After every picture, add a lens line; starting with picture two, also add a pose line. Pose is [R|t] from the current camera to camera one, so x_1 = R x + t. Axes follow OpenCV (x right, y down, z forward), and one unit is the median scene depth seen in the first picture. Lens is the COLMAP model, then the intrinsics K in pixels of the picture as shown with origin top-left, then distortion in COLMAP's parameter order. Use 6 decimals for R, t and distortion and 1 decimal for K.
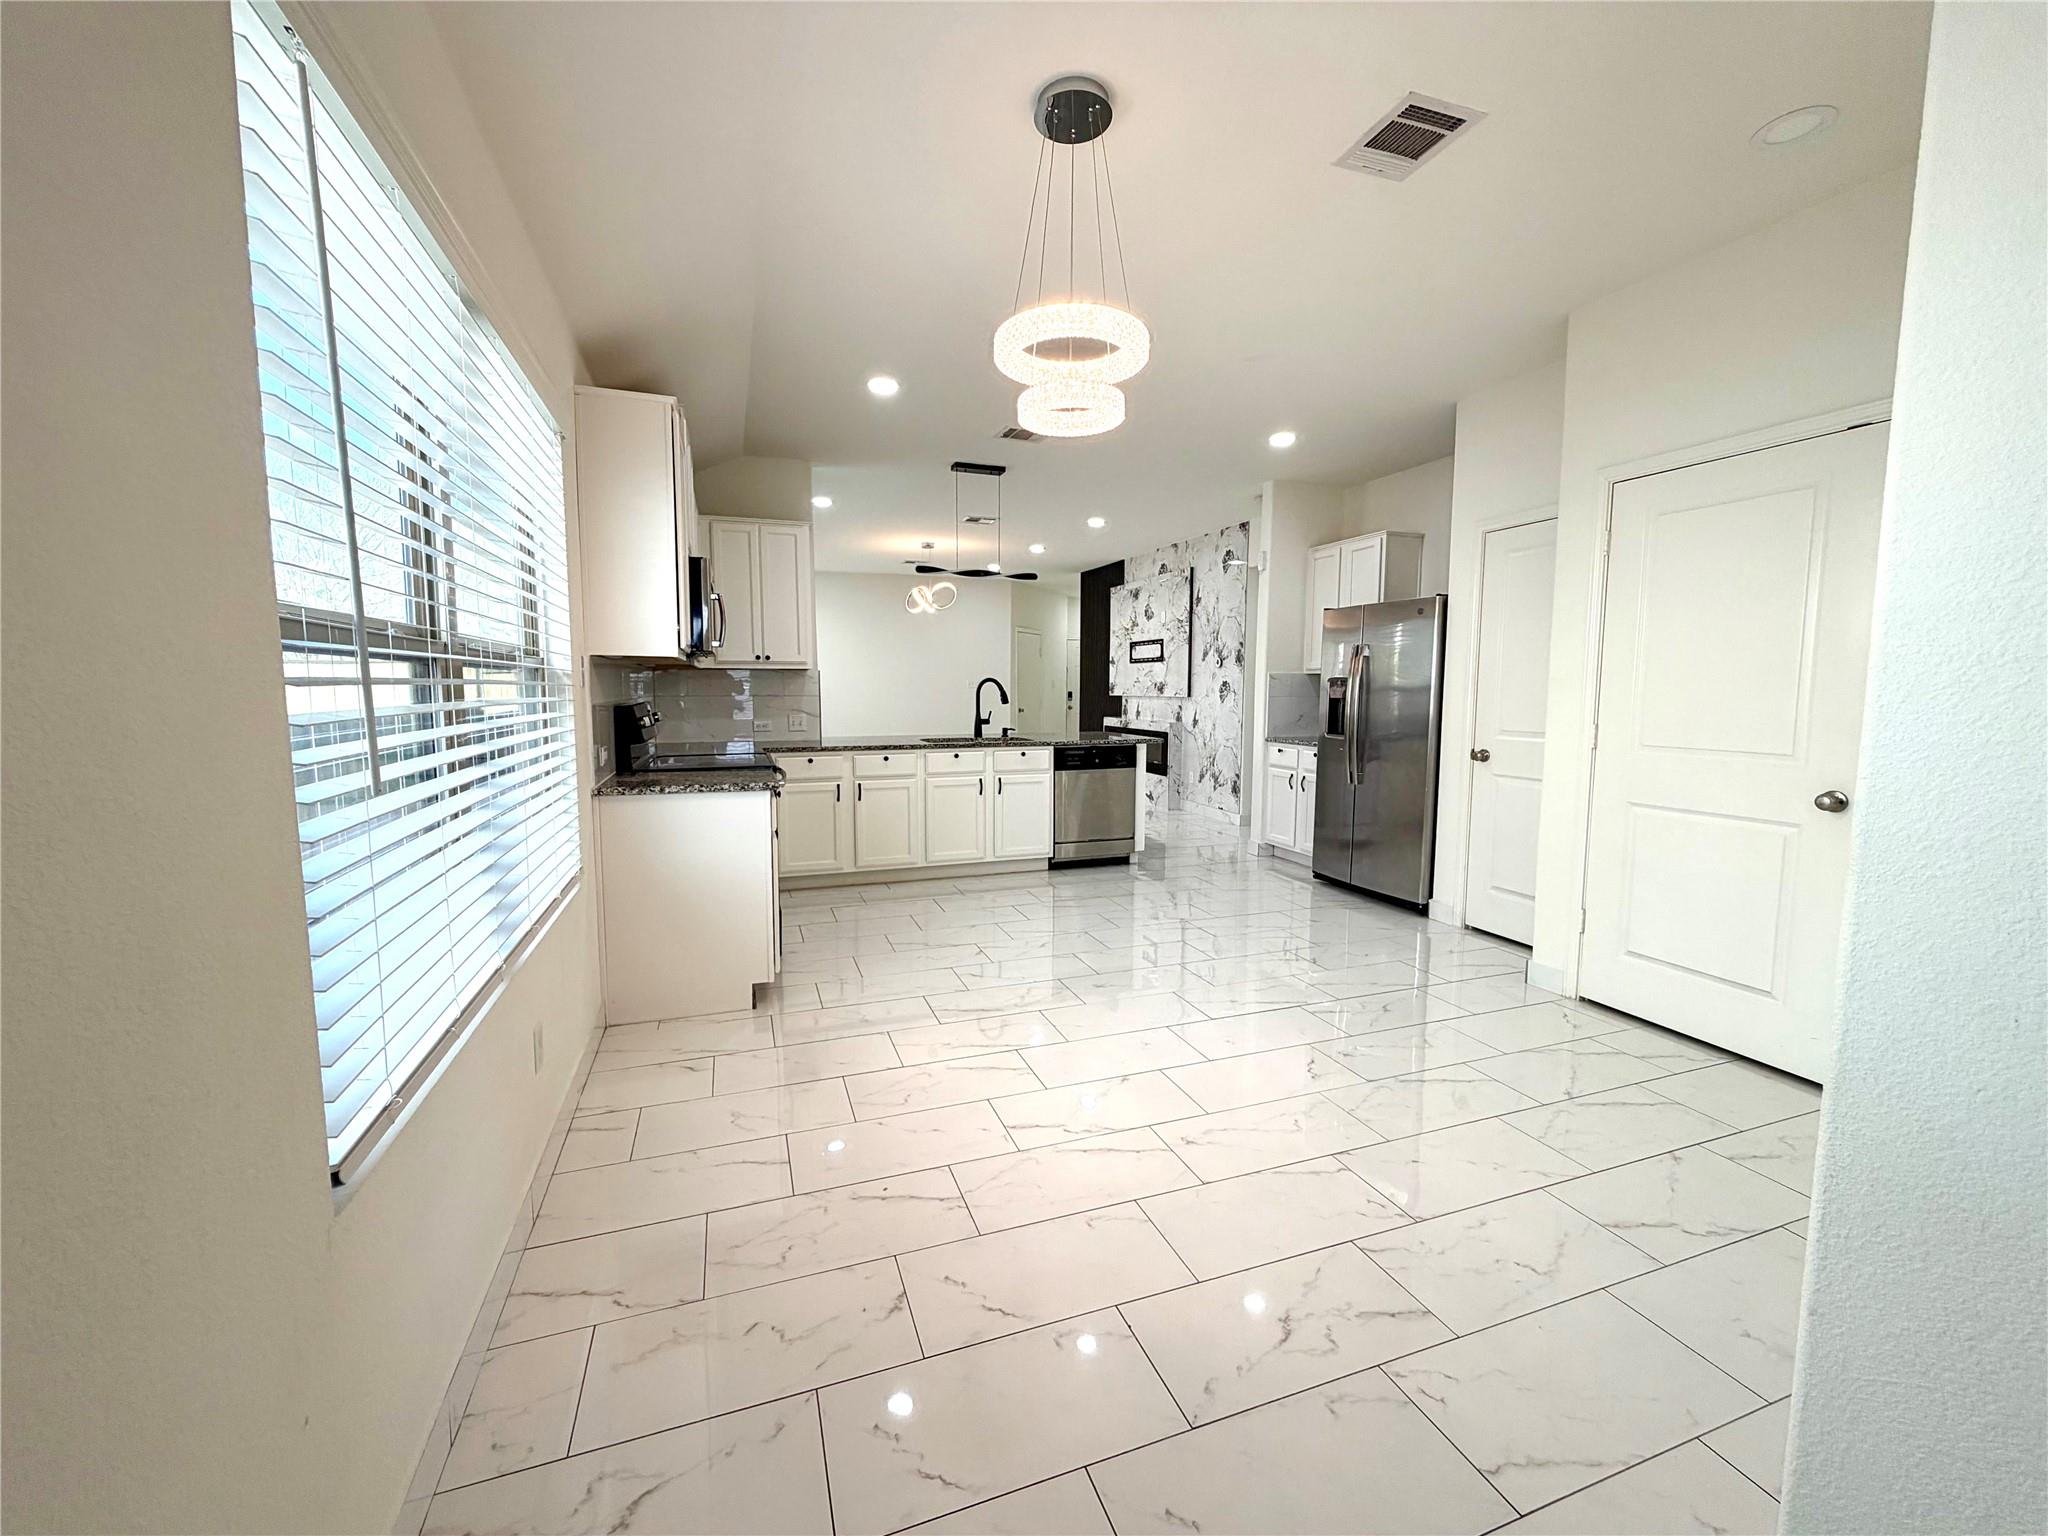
lens RADIAL K [[813.5, 0, 1024.0], [0, 813.5, 768.0], [0, 0, 1]] dist [-0.001591, -0.000095]
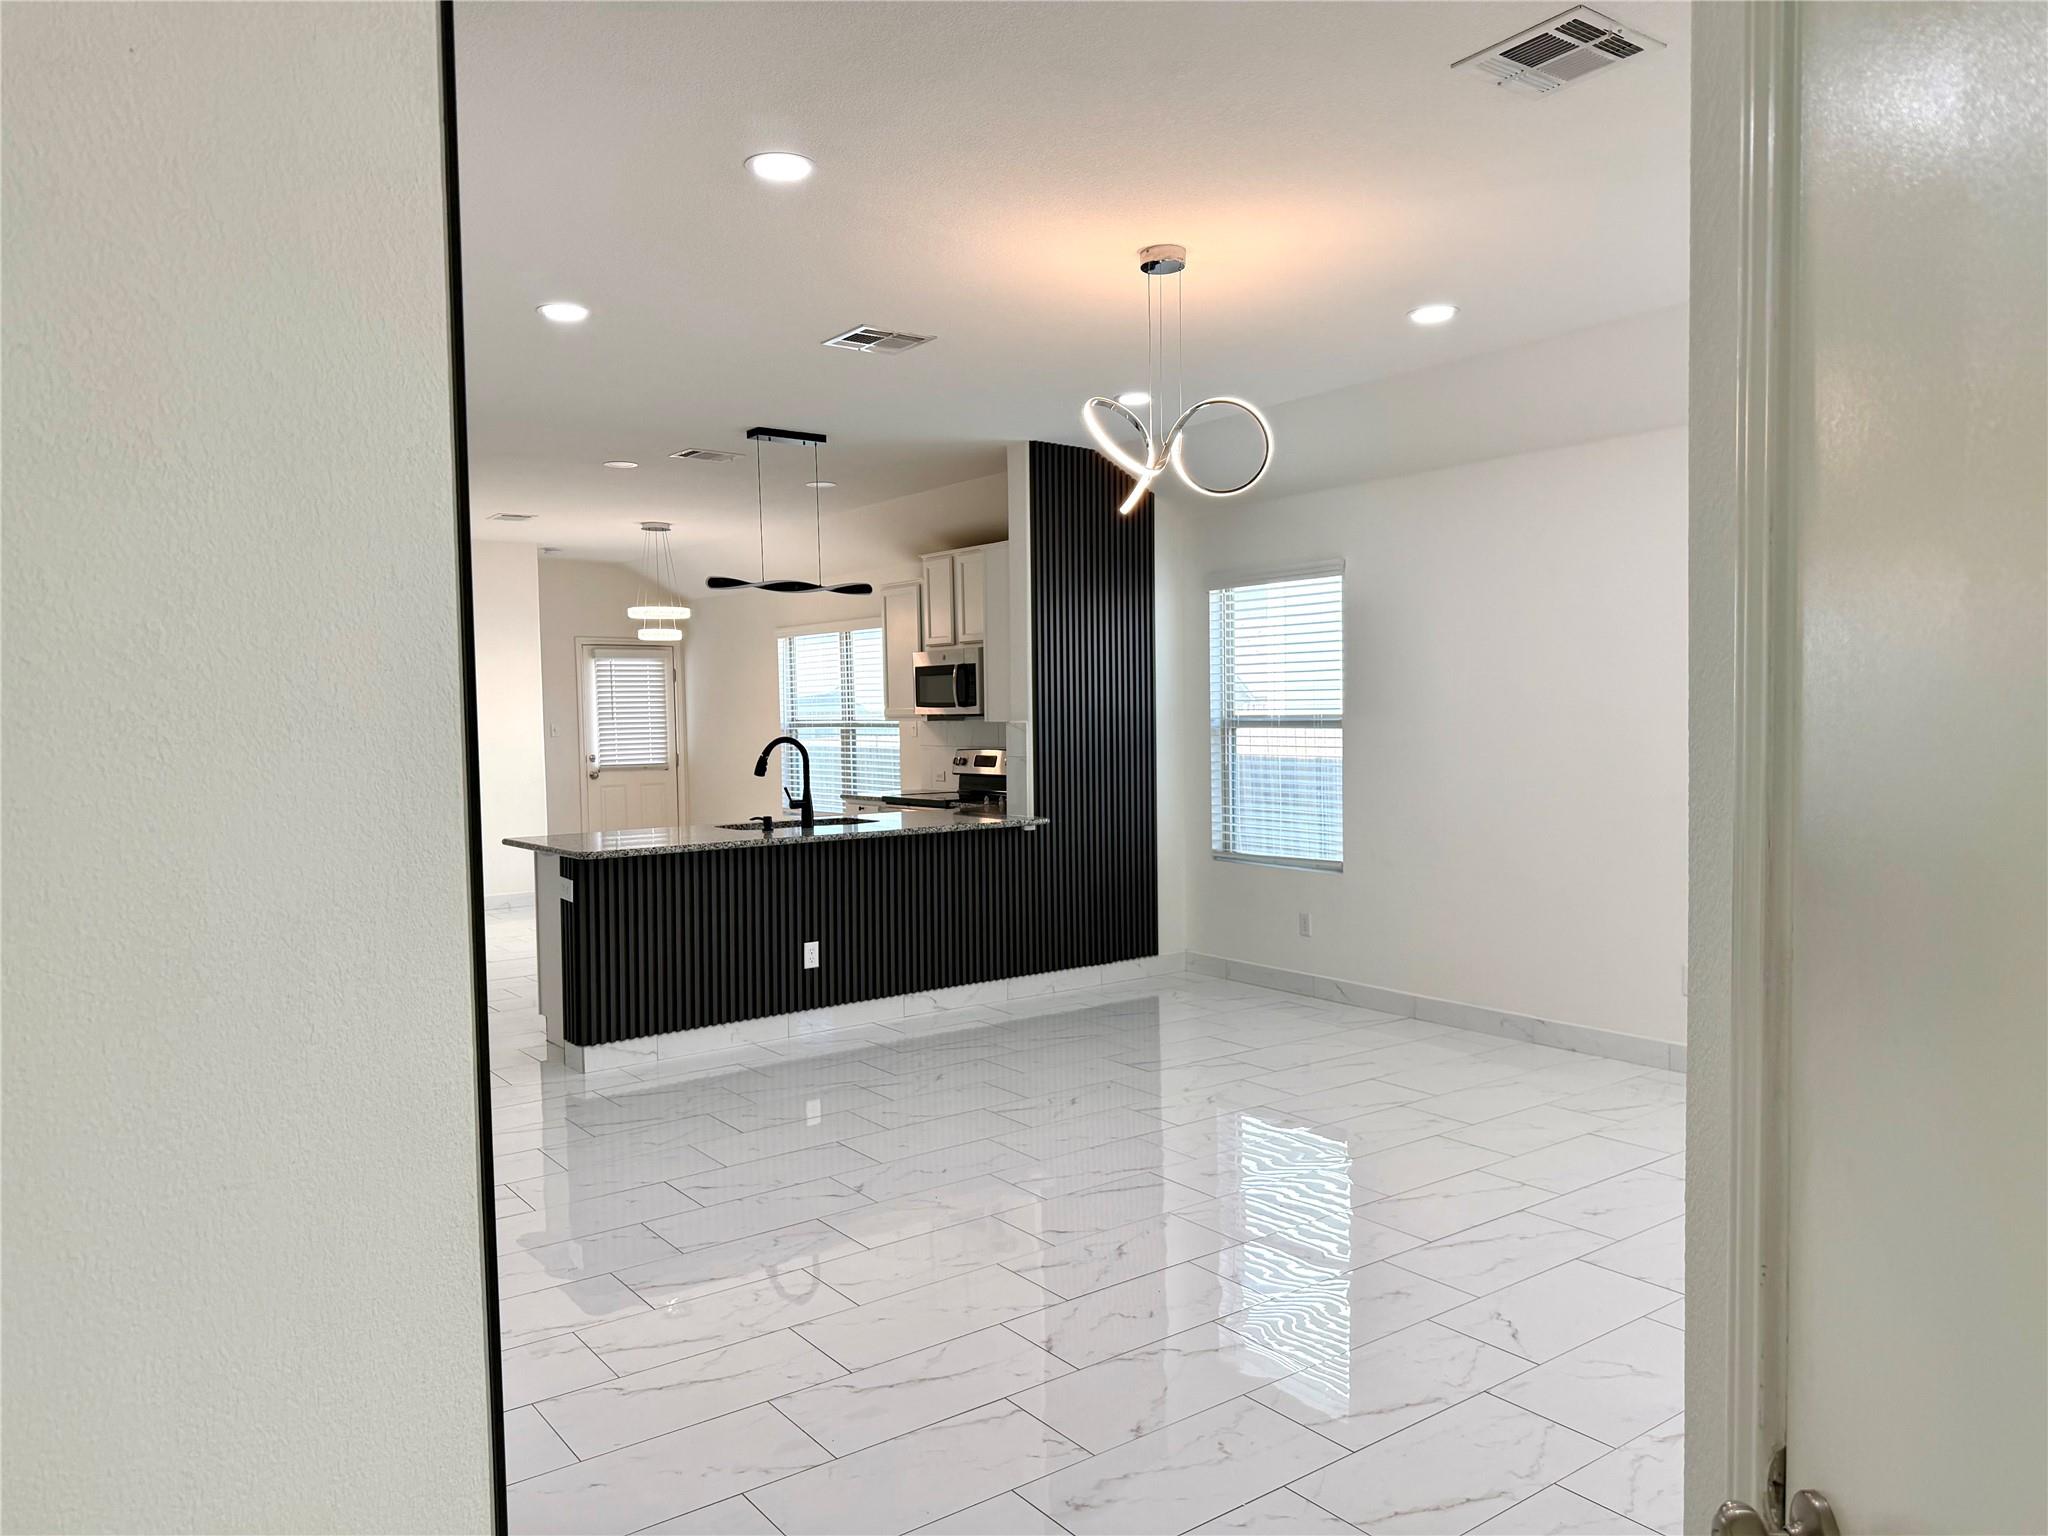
lens RADIAL K [[1433.5, 0, 1025.9], [0, 1433.5, 772.6], [0, 0, 1]] dist [0.181258, -0.304348]
pose [[-0.956390, 0.026992, -0.290843, 0.081039], [-0.014262, 0.990219, 0.138794, -0.179164], [0.291745, 0.136889, -0.946650, 1.571351]]
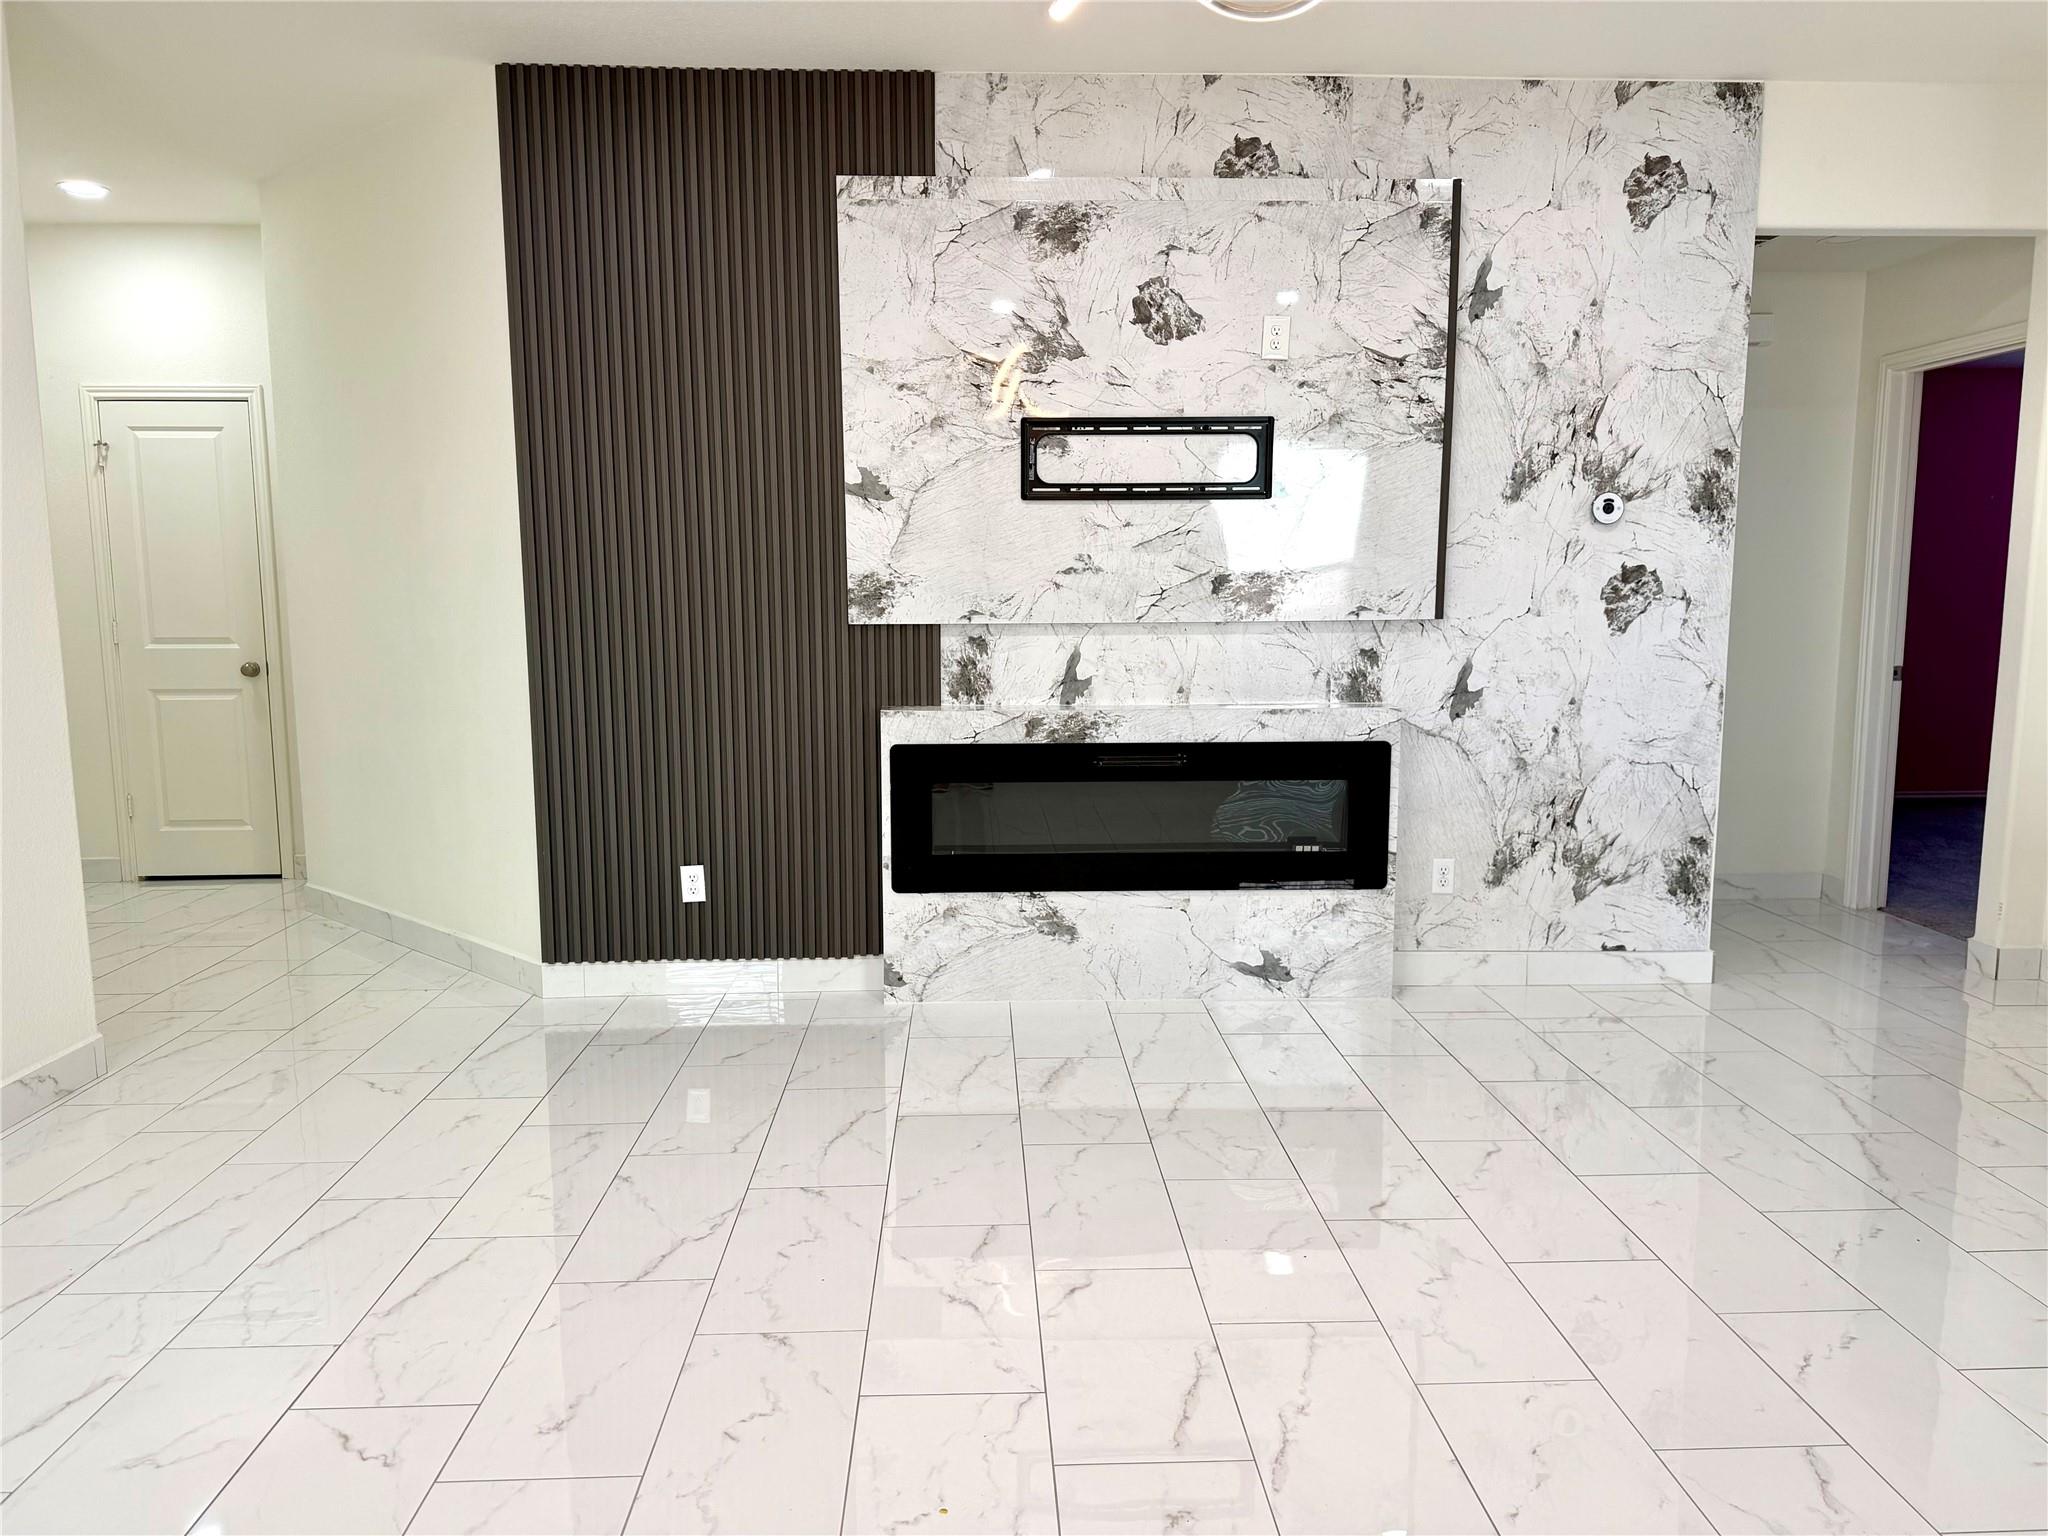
lens RADIAL K [[1426.0, 0, 1022.2], [0, 1426.0, 772.3], [0, 0, 1]] dist [0.163122, -0.299144]
pose [[0.303739, -0.128988, 0.943983, -0.378140], [0.099098, 0.989696, 0.103348, -0.105488], [-0.947588, 0.062156, 0.313392, 1.016803]]
